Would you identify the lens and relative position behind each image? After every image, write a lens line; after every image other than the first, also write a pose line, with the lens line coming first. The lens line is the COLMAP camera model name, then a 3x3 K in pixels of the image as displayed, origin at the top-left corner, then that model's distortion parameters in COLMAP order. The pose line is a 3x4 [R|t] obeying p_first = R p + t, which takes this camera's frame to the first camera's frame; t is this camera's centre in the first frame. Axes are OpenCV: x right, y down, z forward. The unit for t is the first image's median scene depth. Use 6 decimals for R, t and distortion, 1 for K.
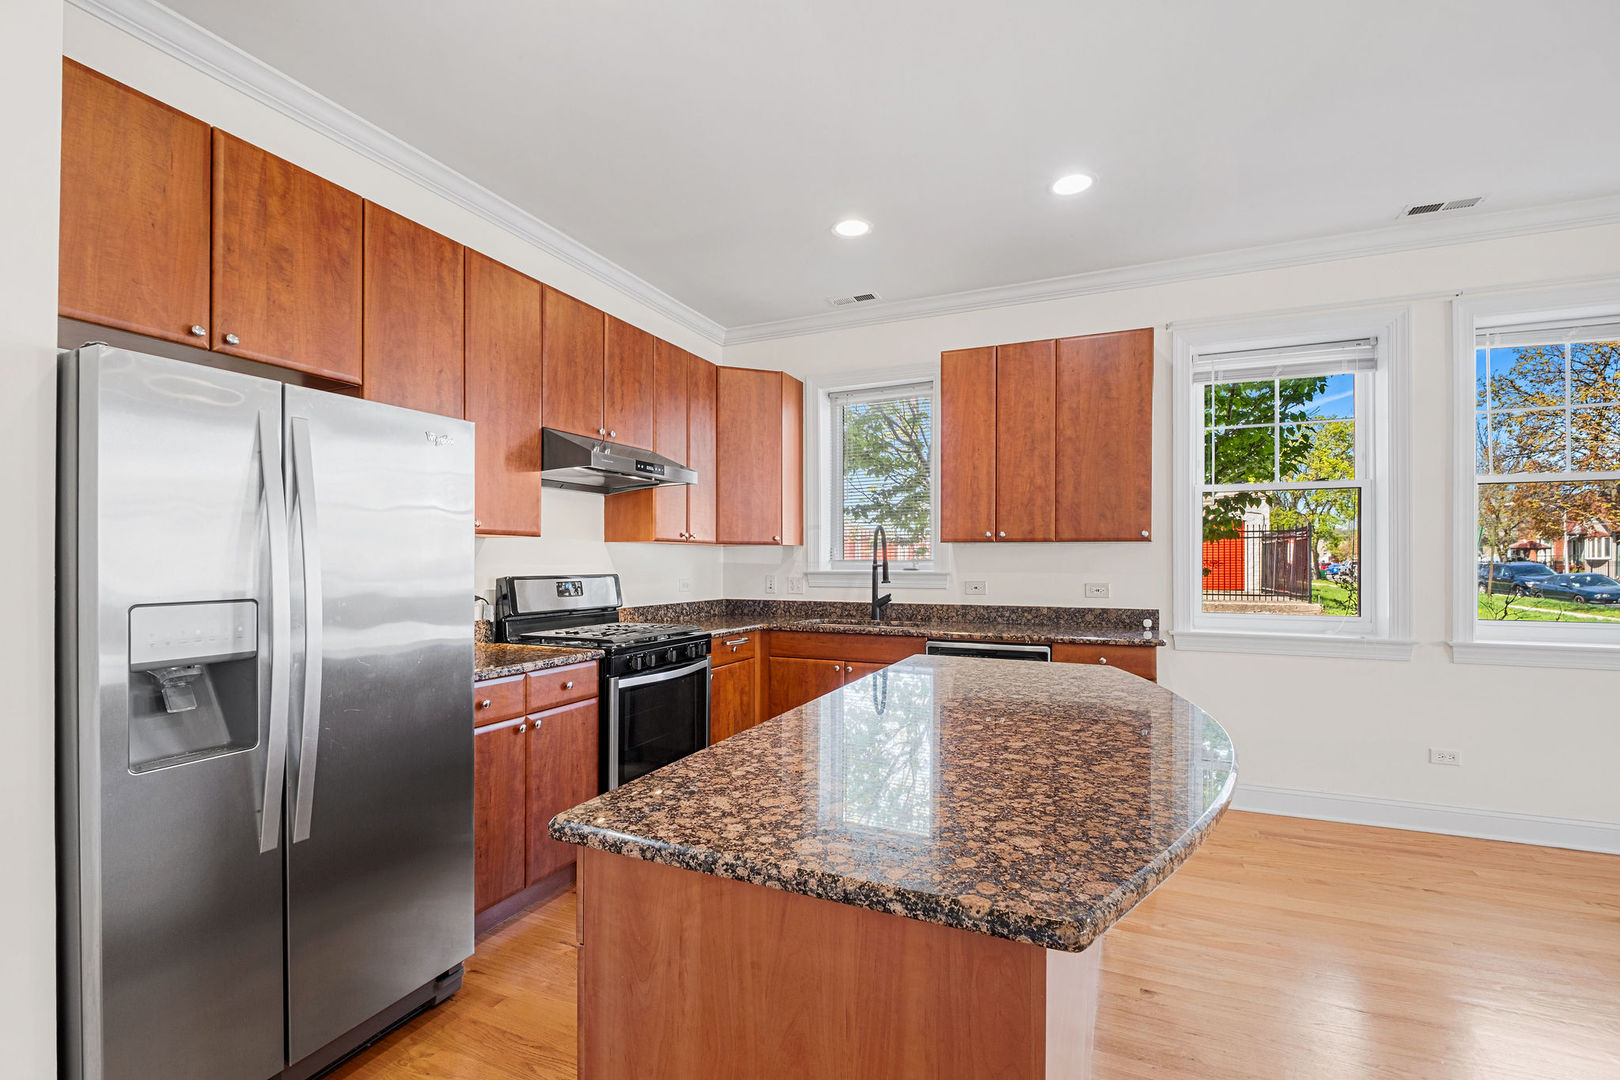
lens RADIAL K [[705.1, 0, 802.4], [0, 705.1, 553.7], [0, 0, 1]] dist [0.000719, -0.007507]
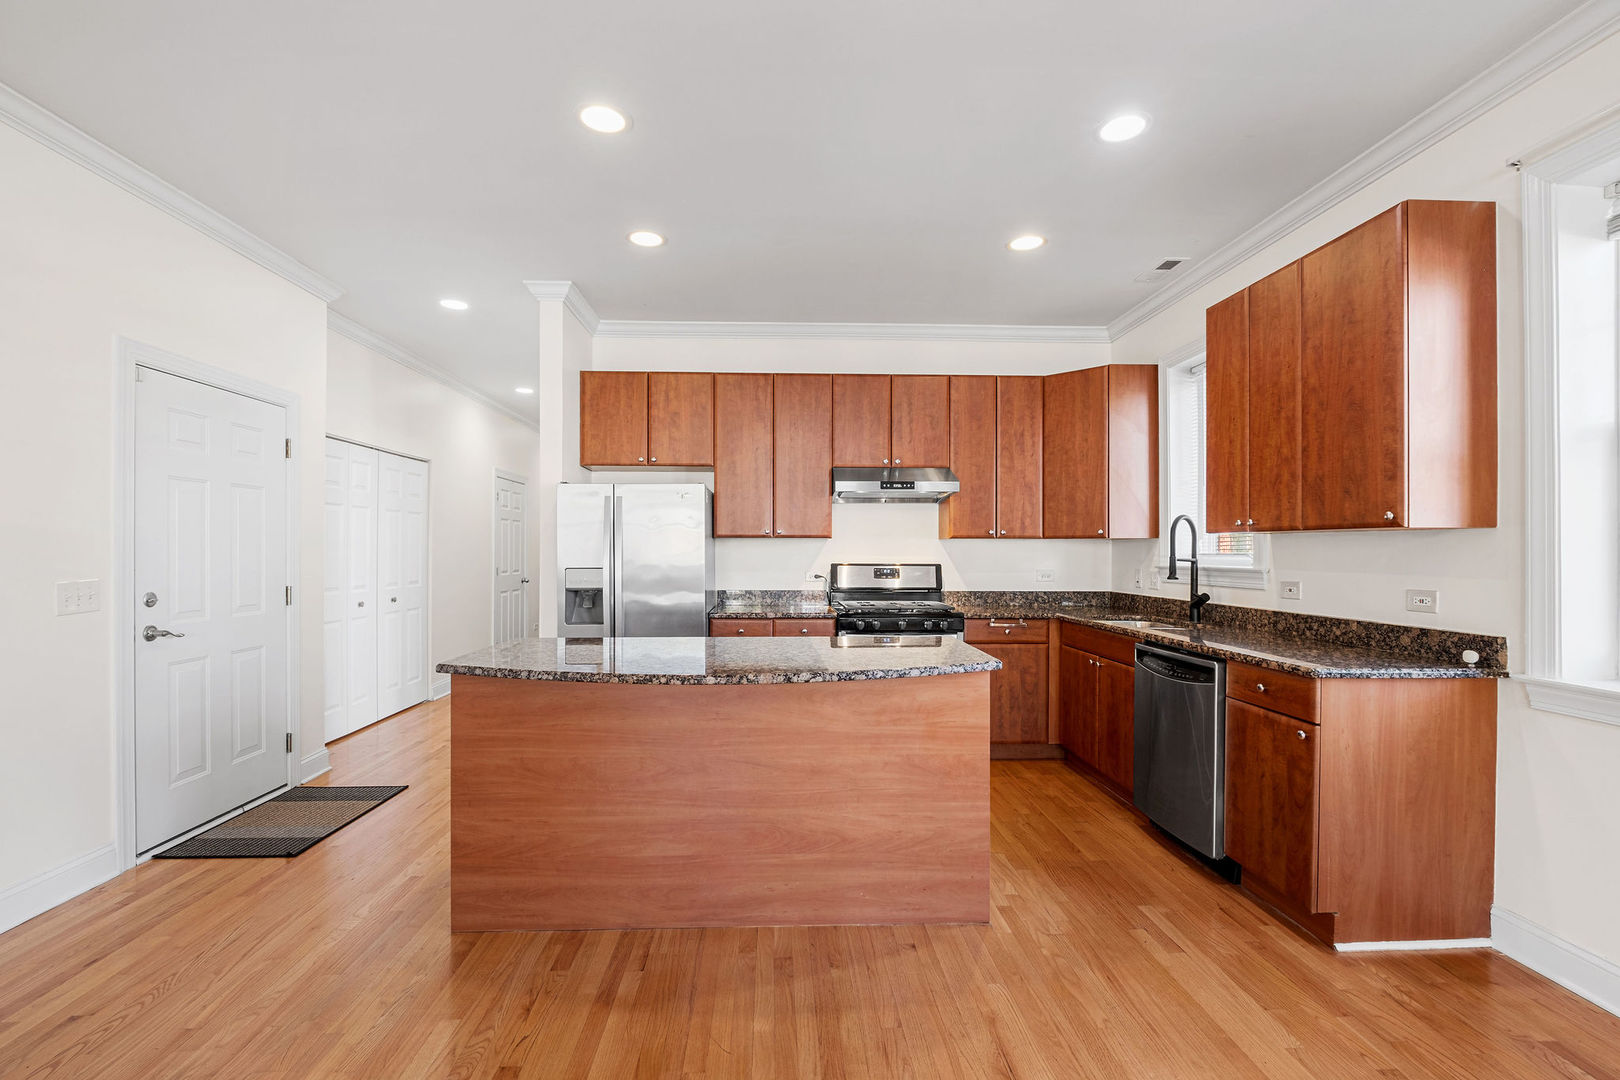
lens RADIAL K [[705.1, 0, 802.4], [0, 705.1, 553.7], [0, 0, 1]] dist [0.000719, -0.007507]
pose [[0.448456, 0.003800, -0.893797, 0.780035], [0.006870, 0.999947, 0.007698, -0.001503], [0.893779, -0.009593, 0.448406, 0.192354]]
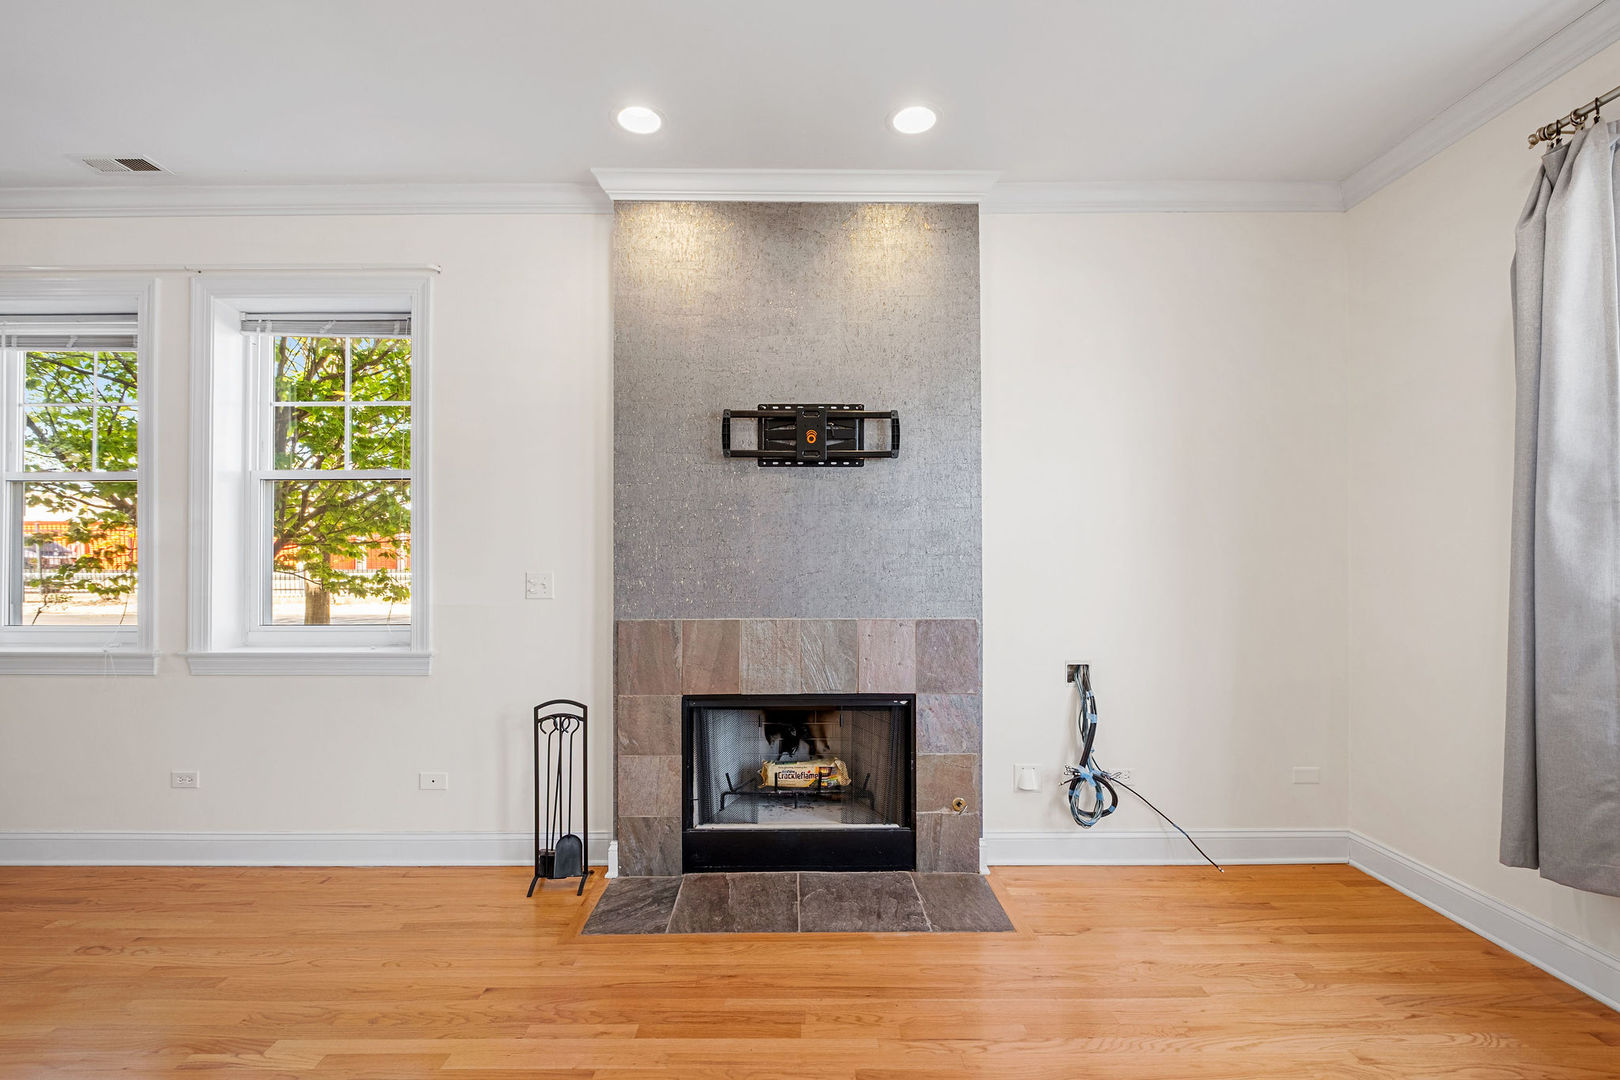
lens RADIAL K [[705.1, 0, 802.4], [0, 705.1, 553.7], [0, 0, 1]] dist [0.000719, -0.007507]
pose [[0.909189, 0.000267, 0.416384, 1.111249], [-0.000239, 1.000000, -0.000119, -0.001717], [-0.416384, 0.000009, 0.909189, -0.139011]]
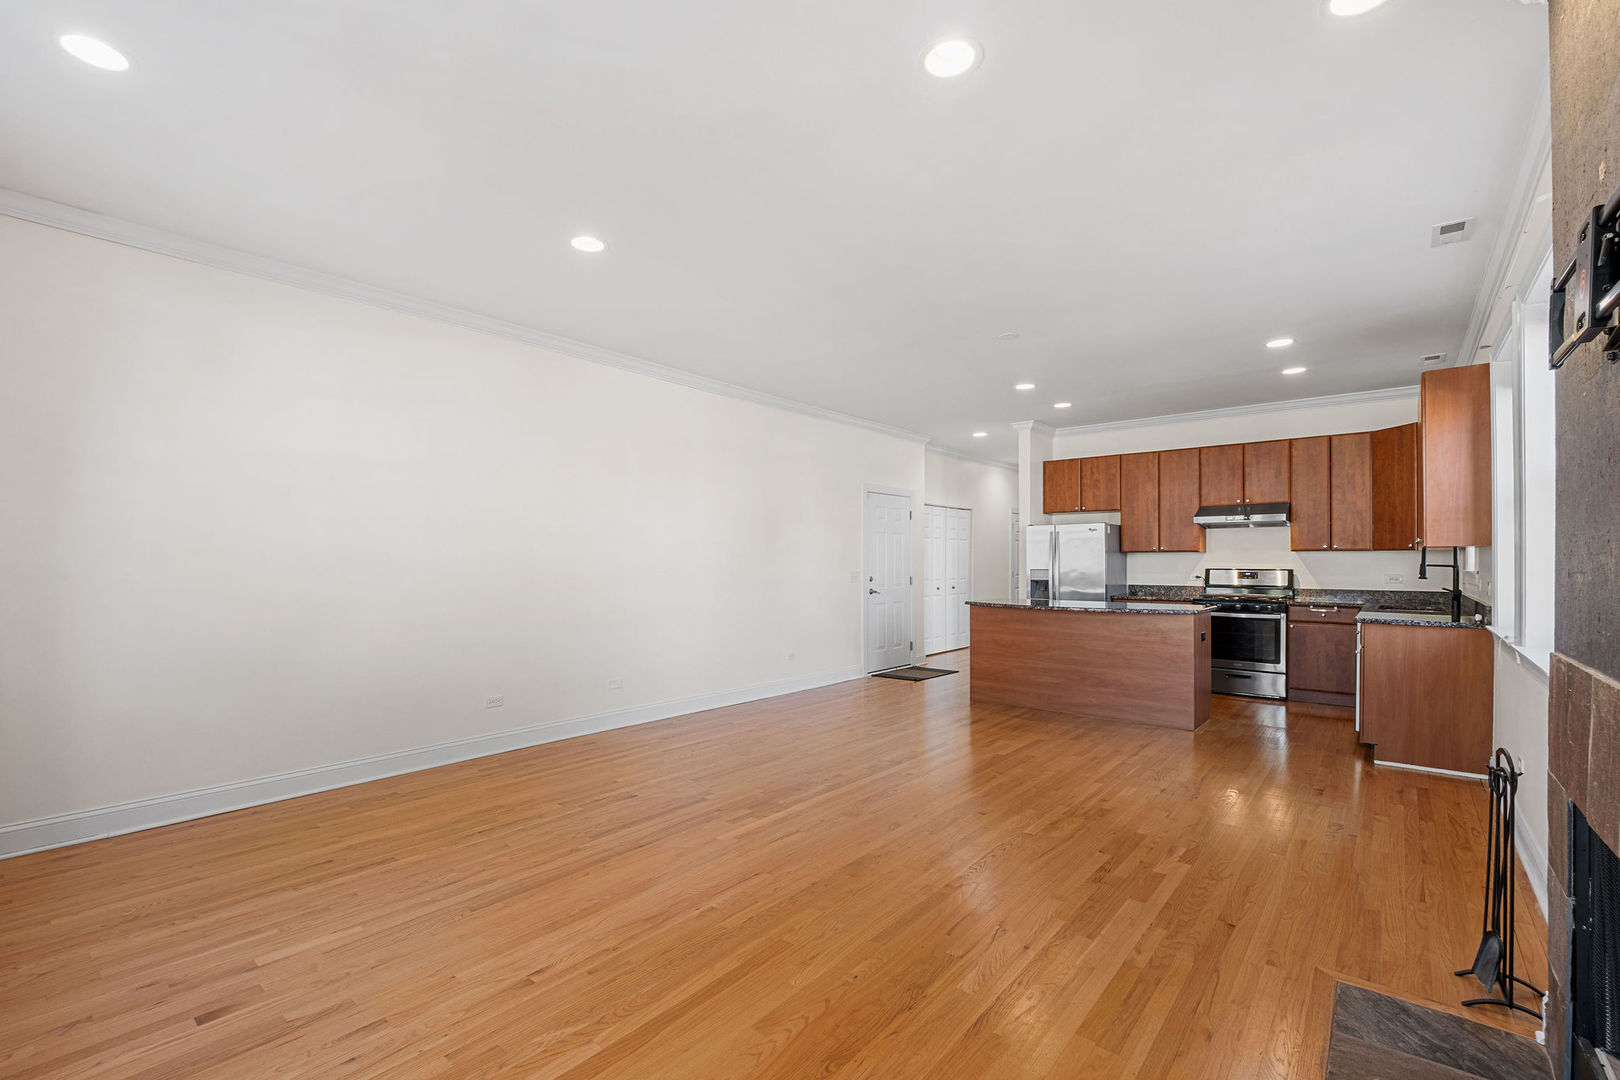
lens RADIAL K [[714.9, 0, 805.5], [0, 714.9, 559.8], [0, 0, 1]] dist [0.000785, -0.007598]
pose [[-0.266449, -0.003502, -0.963843, 1.865124], [0.008352, 0.999947, -0.005942, 0.004958], [0.963813, -0.009634, -0.266406, 0.272285]]
